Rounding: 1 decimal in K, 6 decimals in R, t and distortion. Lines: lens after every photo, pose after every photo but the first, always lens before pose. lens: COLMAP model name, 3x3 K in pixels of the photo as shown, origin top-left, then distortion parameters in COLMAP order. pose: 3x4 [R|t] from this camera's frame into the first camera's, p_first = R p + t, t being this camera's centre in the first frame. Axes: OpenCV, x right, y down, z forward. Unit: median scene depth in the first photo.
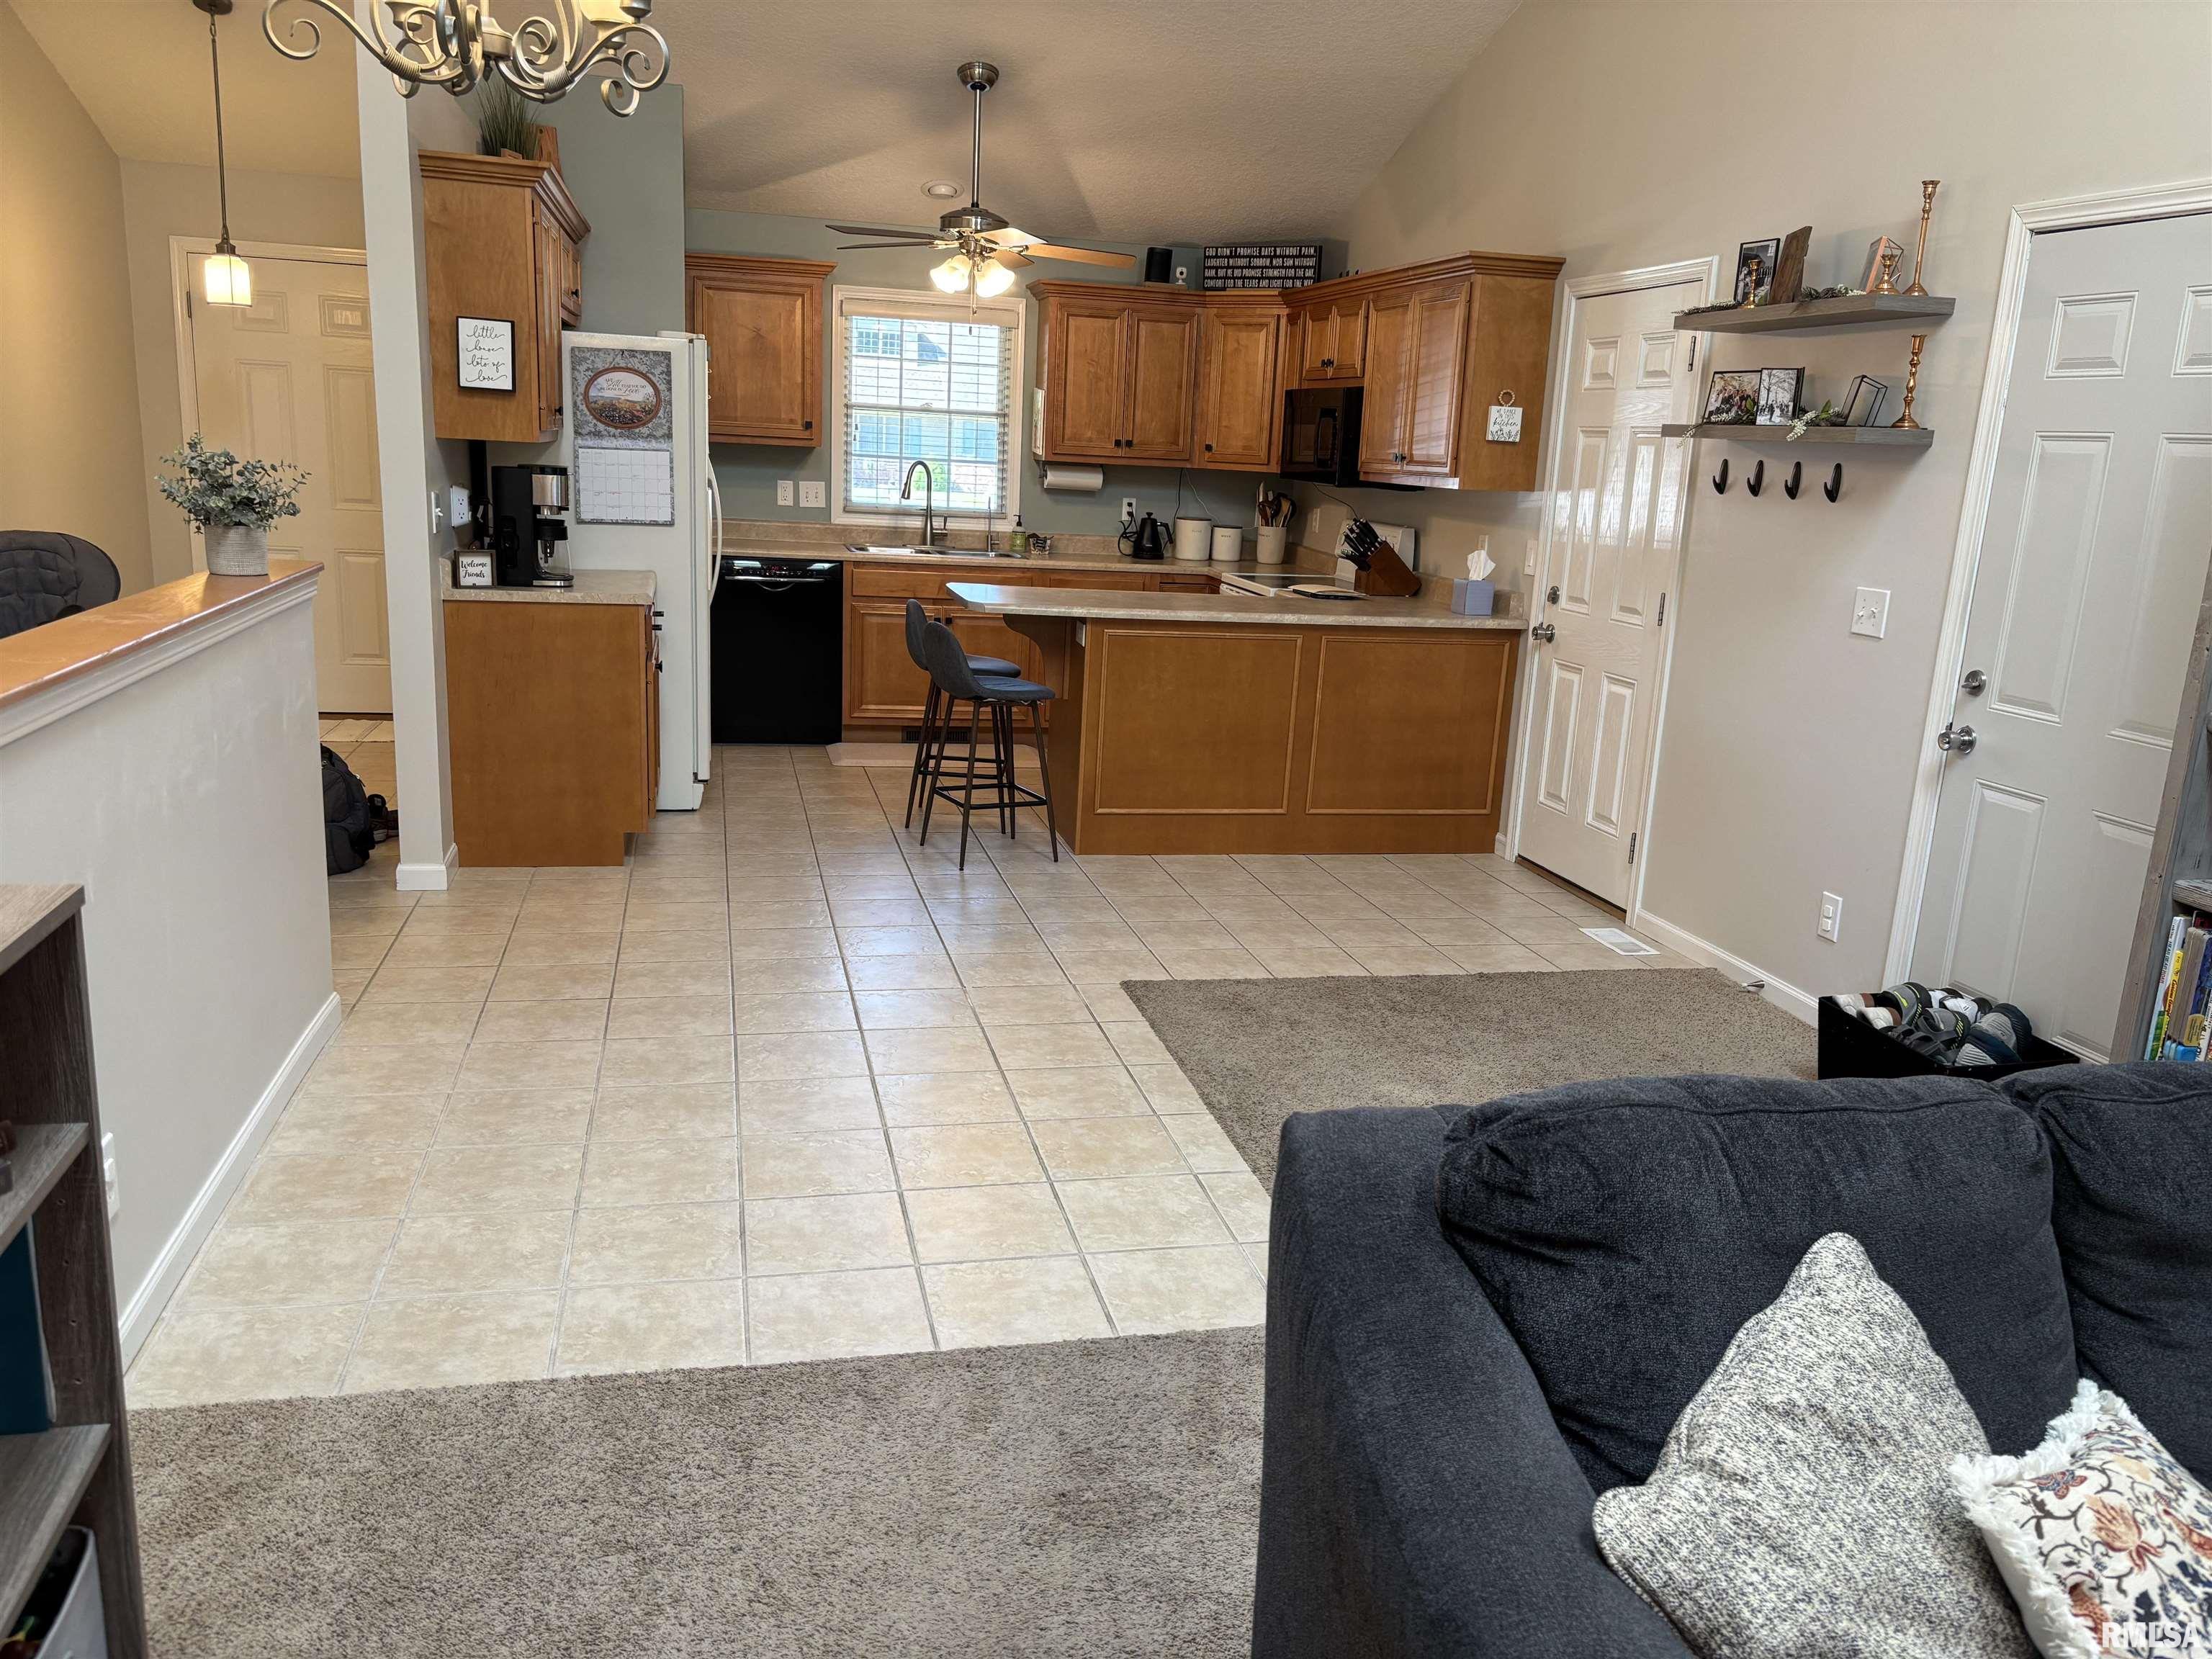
lens RADIAL K [[1695.8, 0, 1106.9], [0, 1695.8, 849.2], [0, 0, 1]] dist [0.053071, -0.037000]
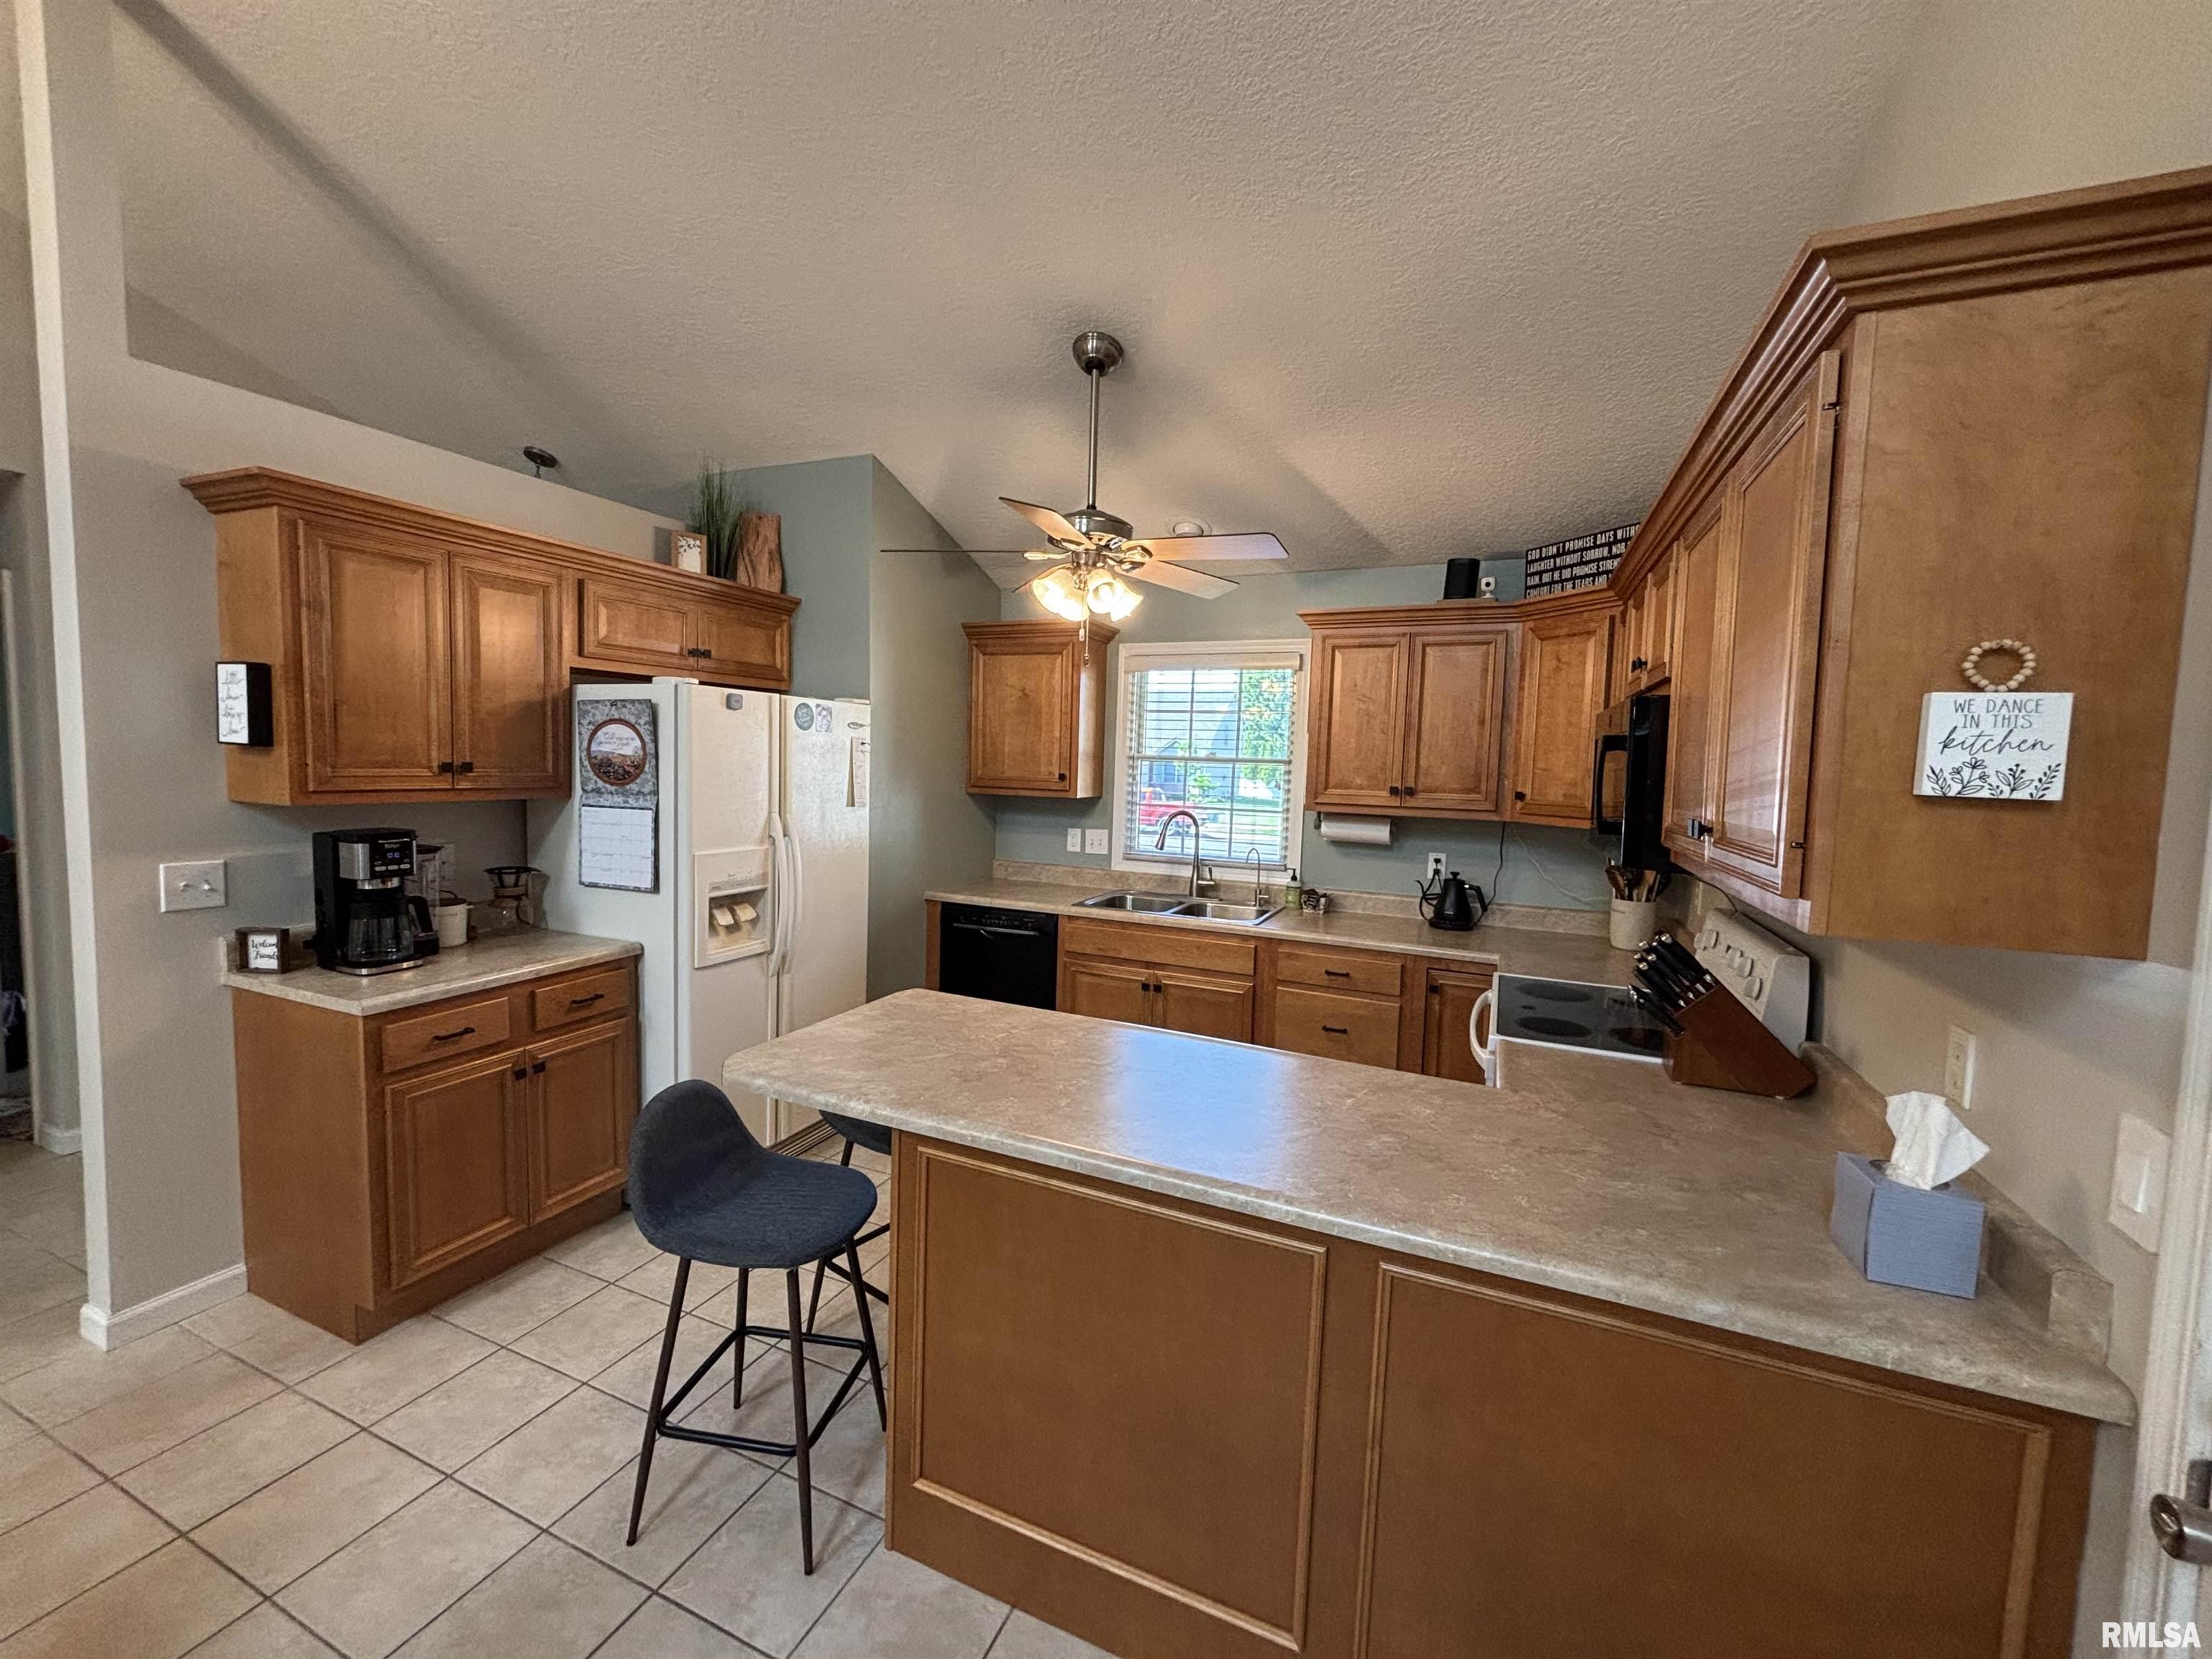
lens RADIAL K [[888.5, 0, 1104.7], [0, 888.5, 829.6], [0, 0, 1]] dist [0.001553, -0.000730]
pose [[0.801176, 0.021737, -0.598034, 0.154300], [-0.130386, 0.981672, -0.138994, -0.146655], [0.584052, 0.189334, 0.789326, 0.599852]]
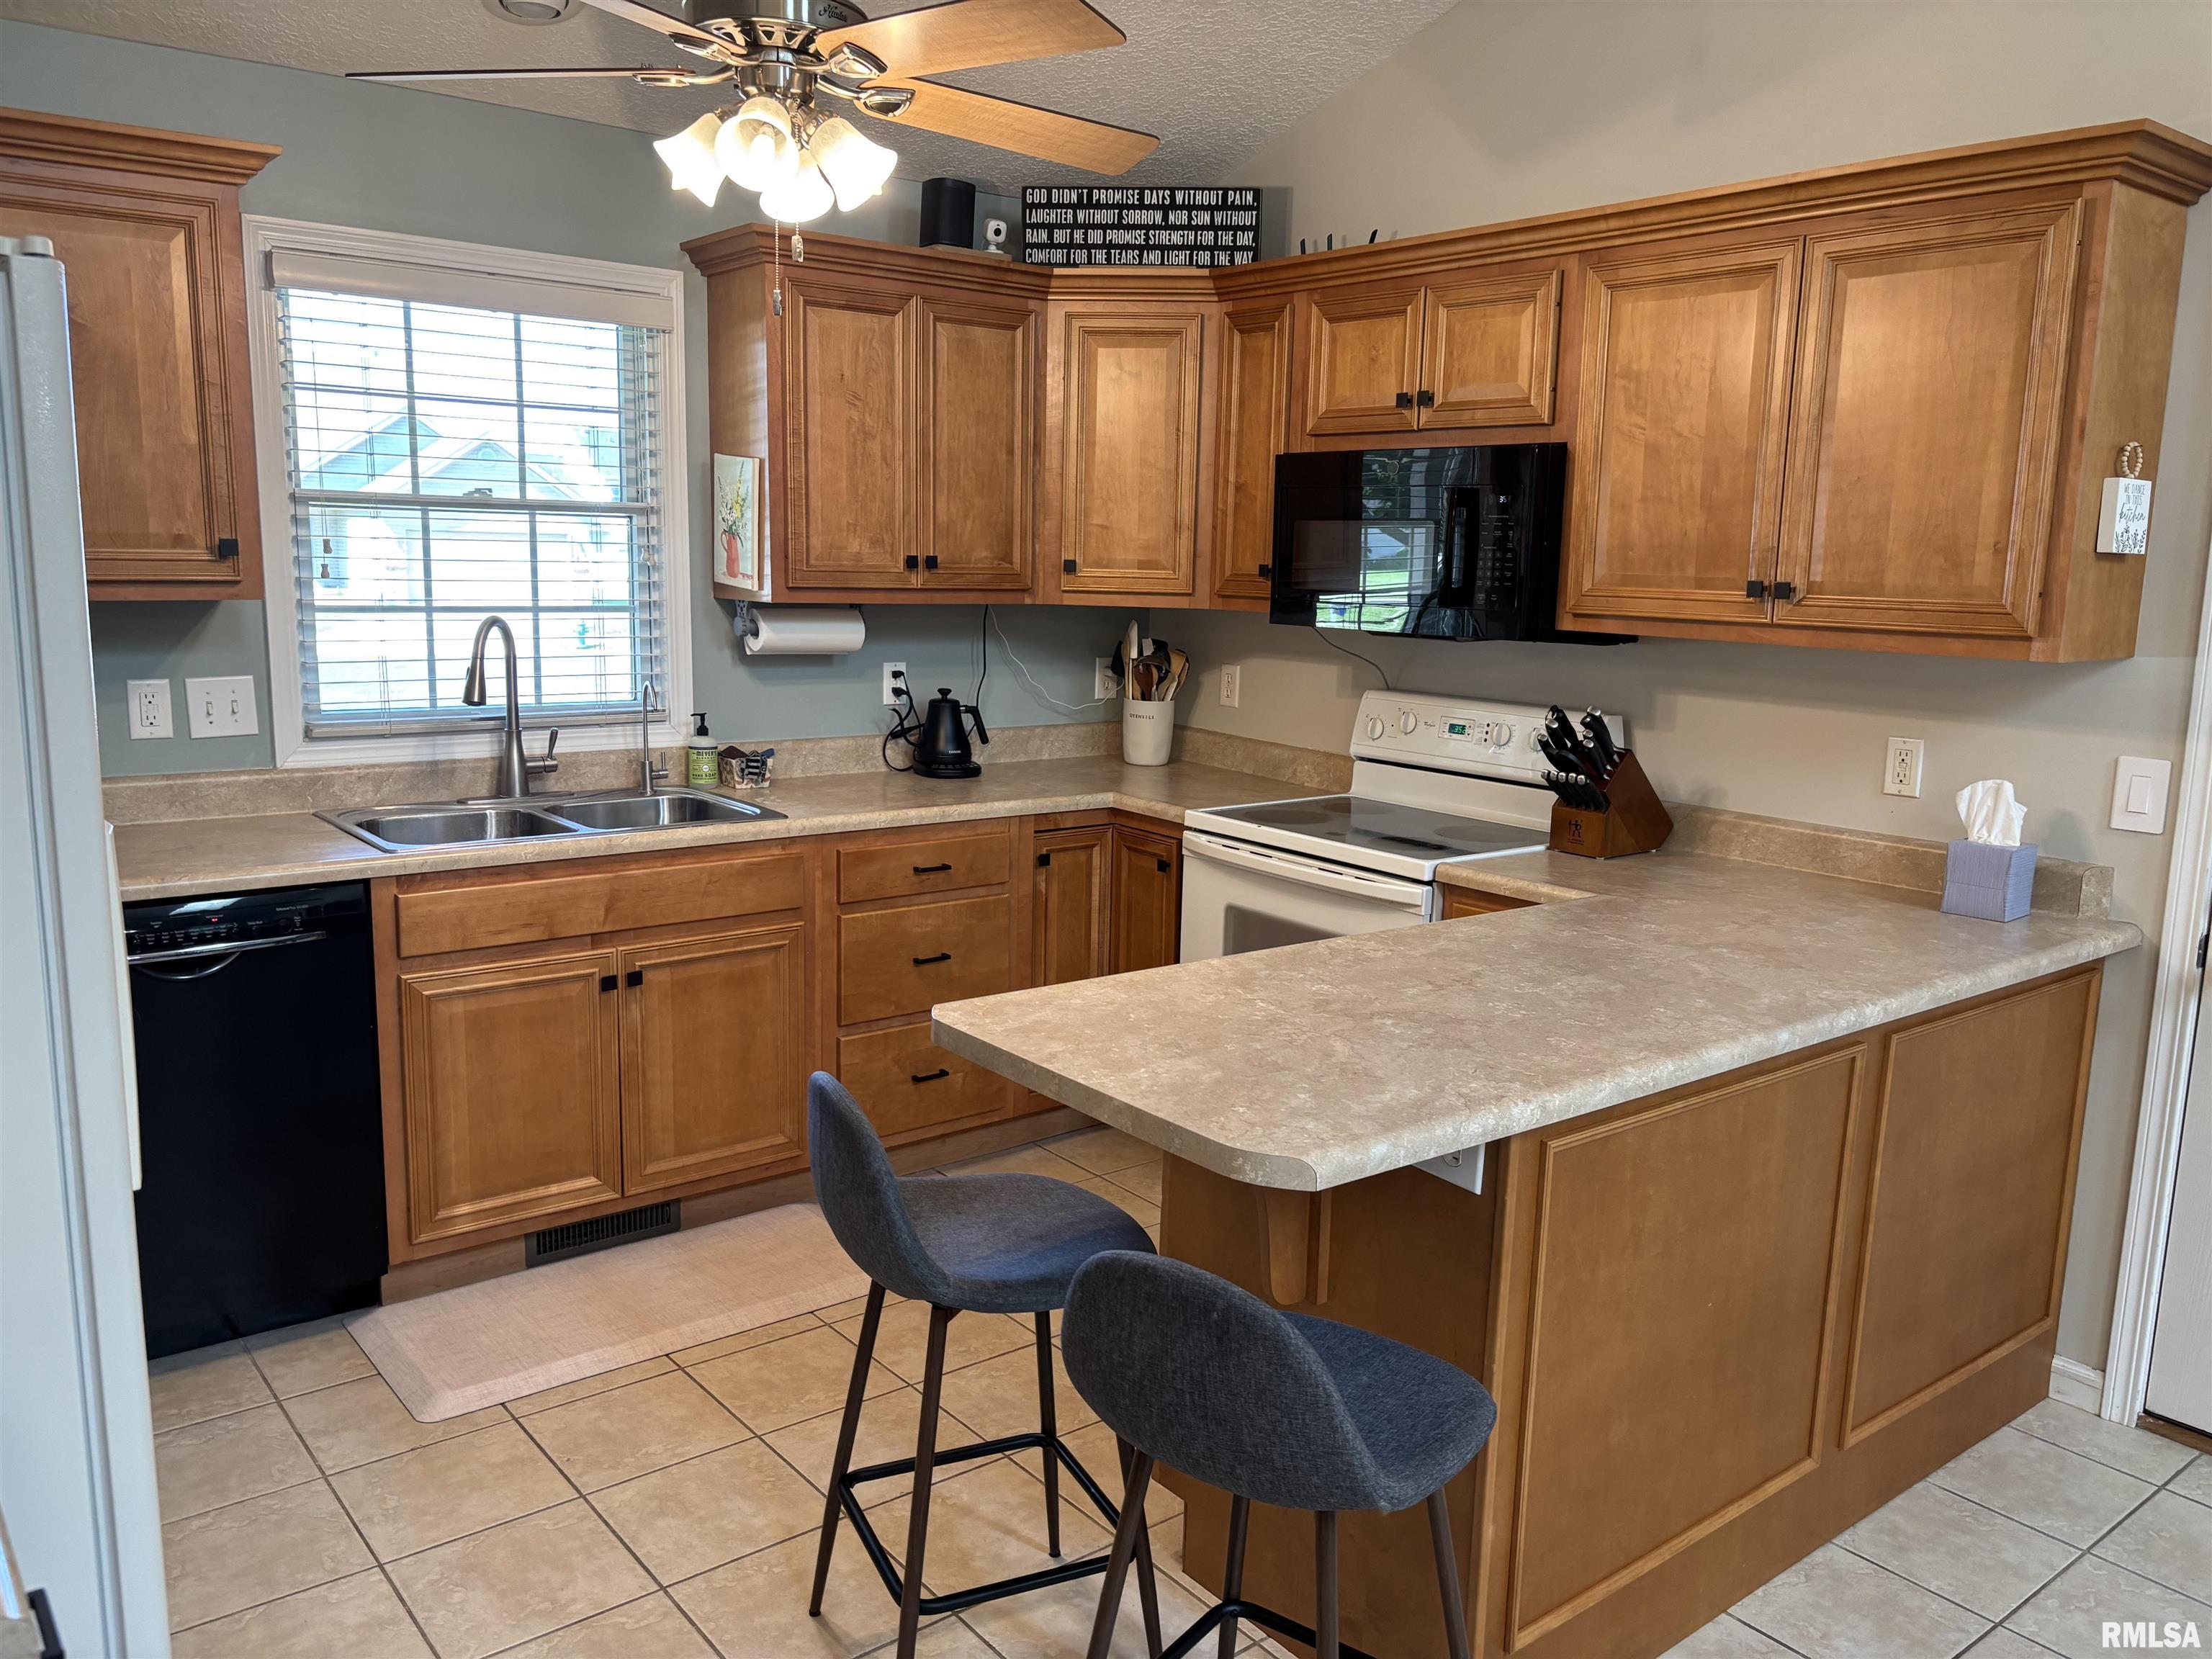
lens RADIAL K [[1695.8, 0, 1112.0], [0, 1695.8, 822.2], [0, 0, 1]] dist [0.053071, -0.037000]
pose [[0.904732, -0.098645, 0.414402, -0.157775], [0.121603, 0.992146, -0.029314, -0.145452], [-0.408256, 0.076914, 0.909622, 0.543548]]
